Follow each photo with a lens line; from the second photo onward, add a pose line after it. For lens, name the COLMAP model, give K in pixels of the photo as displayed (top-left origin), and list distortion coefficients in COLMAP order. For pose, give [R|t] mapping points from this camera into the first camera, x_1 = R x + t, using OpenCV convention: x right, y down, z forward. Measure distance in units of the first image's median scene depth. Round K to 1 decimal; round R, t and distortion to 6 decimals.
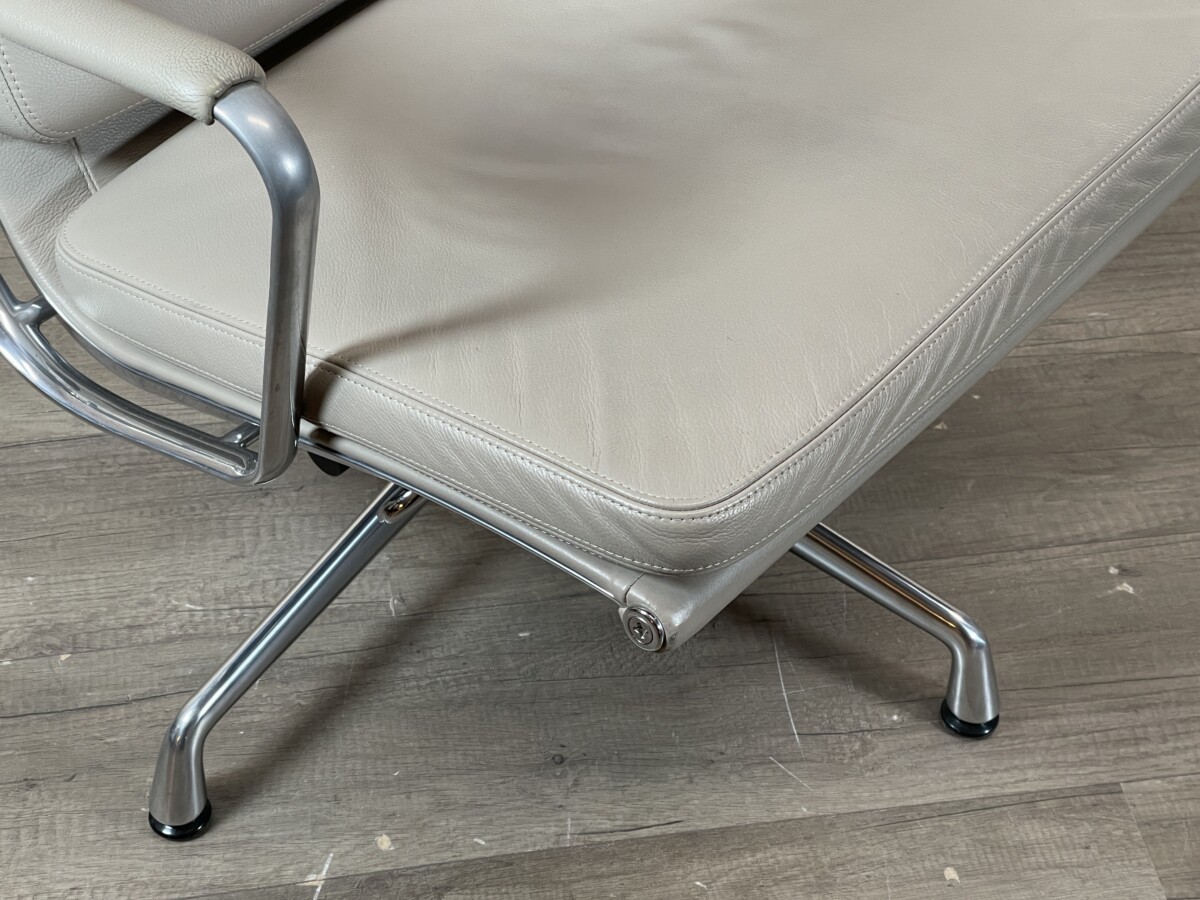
lens RADIAL K [[2255.9, 0, 602.2], [0, 2255.9, 449.2], [0, 0, 1]] dist [0.210507, 0.000000]
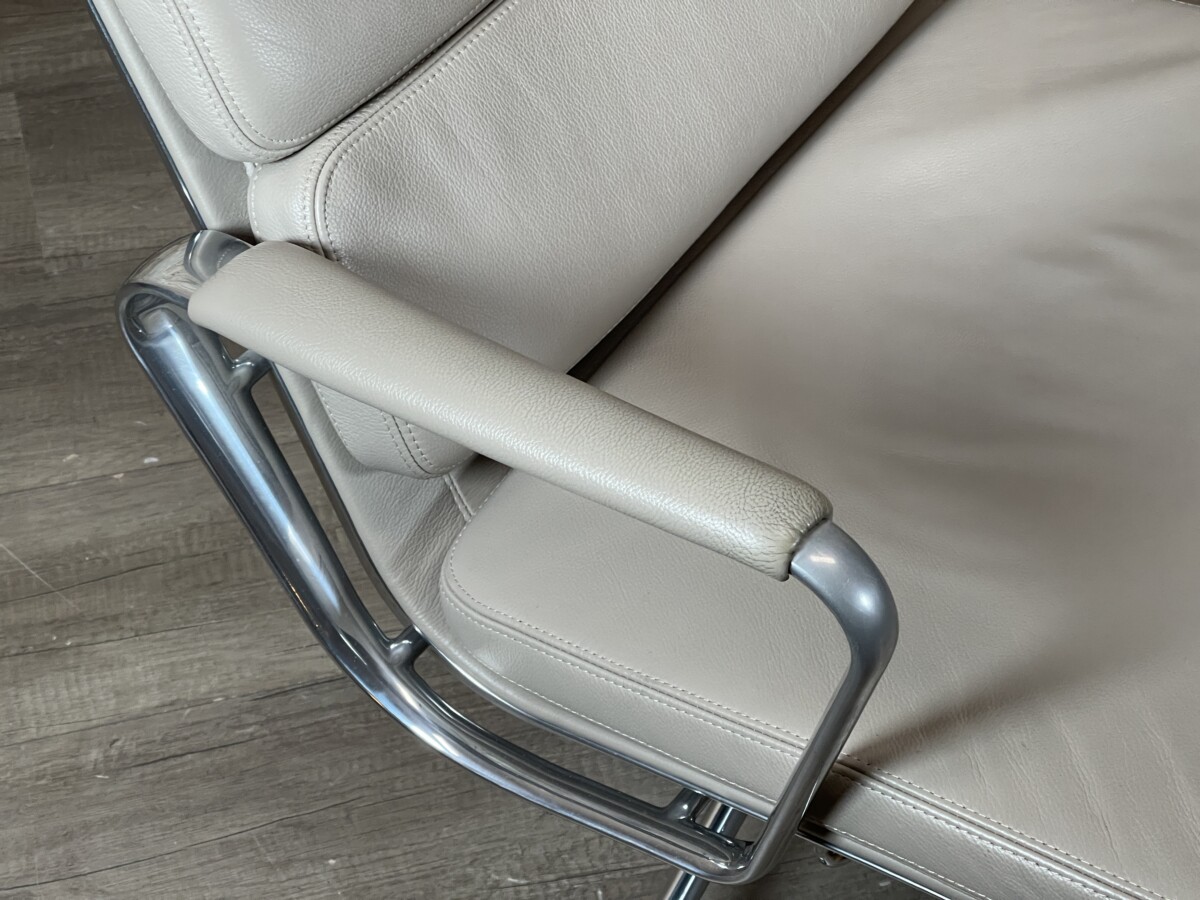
lens RADIAL K [[2255.9, 0, 594.7], [0, 2255.9, 448.8], [0, 0, 1]] dist [0.210507, 0.000000]
pose [[0.995933, -0.074385, 0.050841, -0.185590], [0.070141, 0.994268, 0.080698, -0.174051], [-0.056552, -0.076804, 0.995441, 0.118859]]
